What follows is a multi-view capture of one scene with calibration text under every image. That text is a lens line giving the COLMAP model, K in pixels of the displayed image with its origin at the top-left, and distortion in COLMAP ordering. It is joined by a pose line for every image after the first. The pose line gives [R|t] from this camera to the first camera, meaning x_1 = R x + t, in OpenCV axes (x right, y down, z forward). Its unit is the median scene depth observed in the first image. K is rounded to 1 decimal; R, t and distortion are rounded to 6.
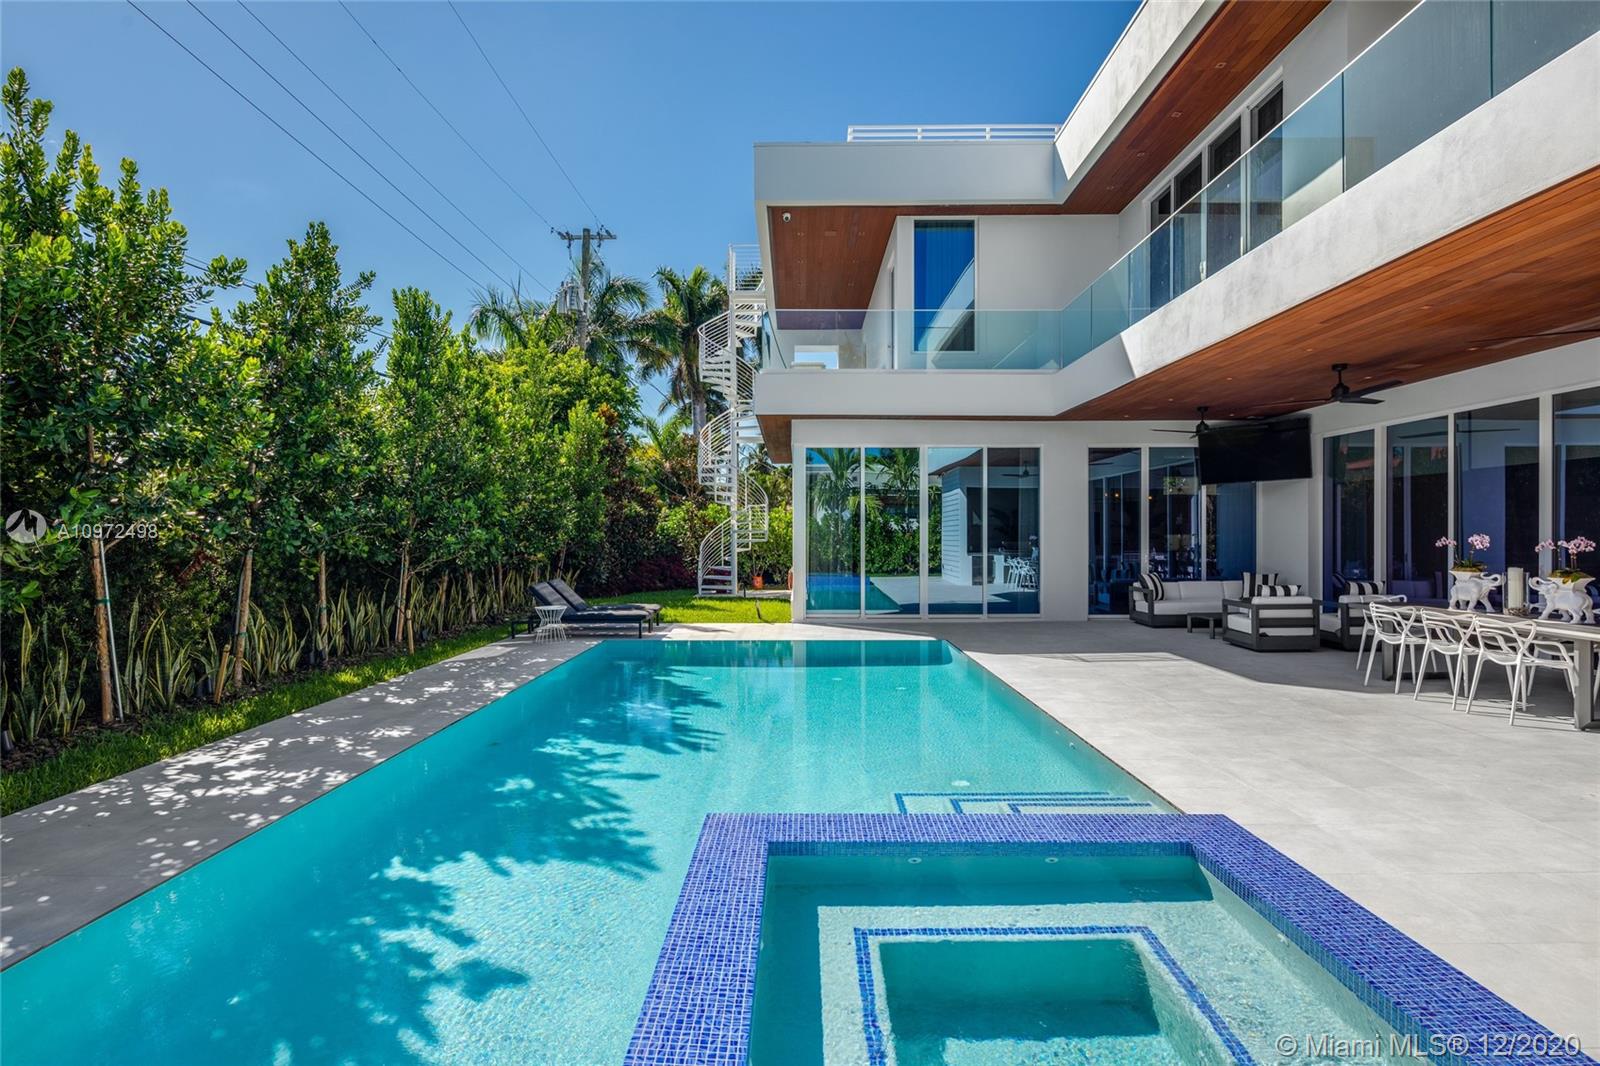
lens RADIAL K [[747.5, 0, 800.0], [0, 747.5, 533.0], [0, 0, 1]] dist [-0.028588, 0.001133]
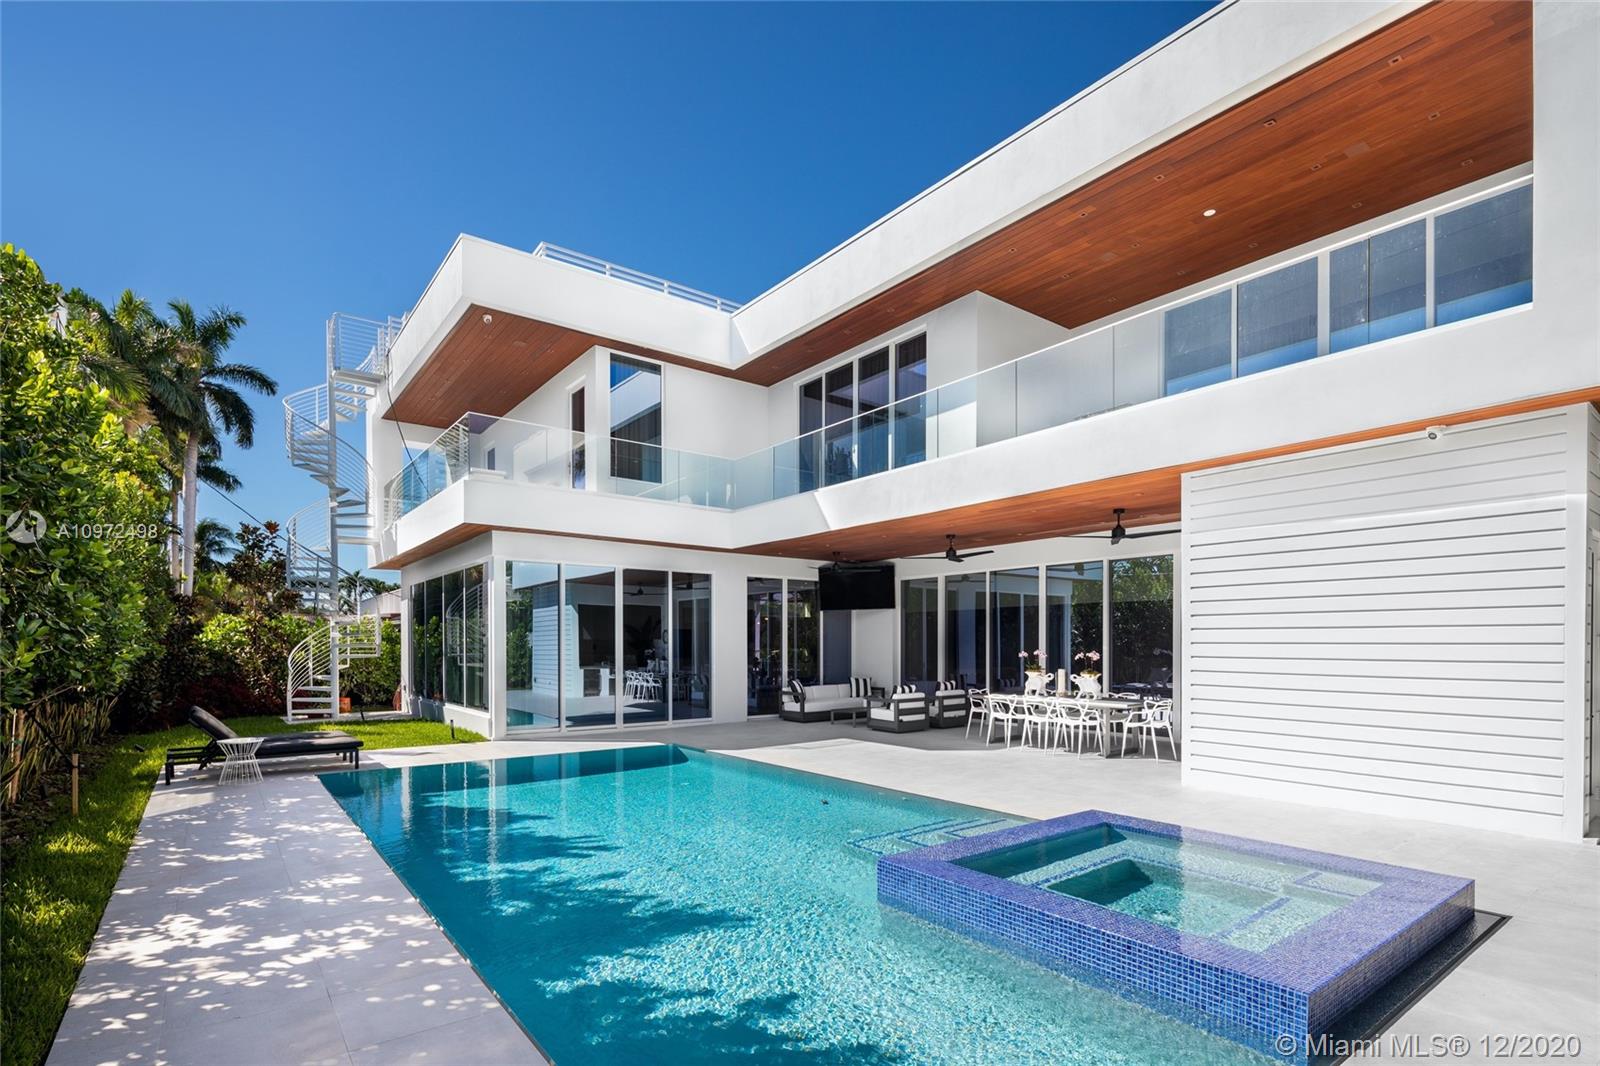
lens RADIAL K [[750.5, 0, 799.9], [0, 750.5, 662.0], [0, 0, 1]] dist [-0.037554, -0.000570]
pose [[0.787635, -0.011669, 0.616032, -0.365798], [-0.001533, 0.999780, 0.020898, -0.003901], [-0.616141, -0.017405, 0.787444, -0.008226]]
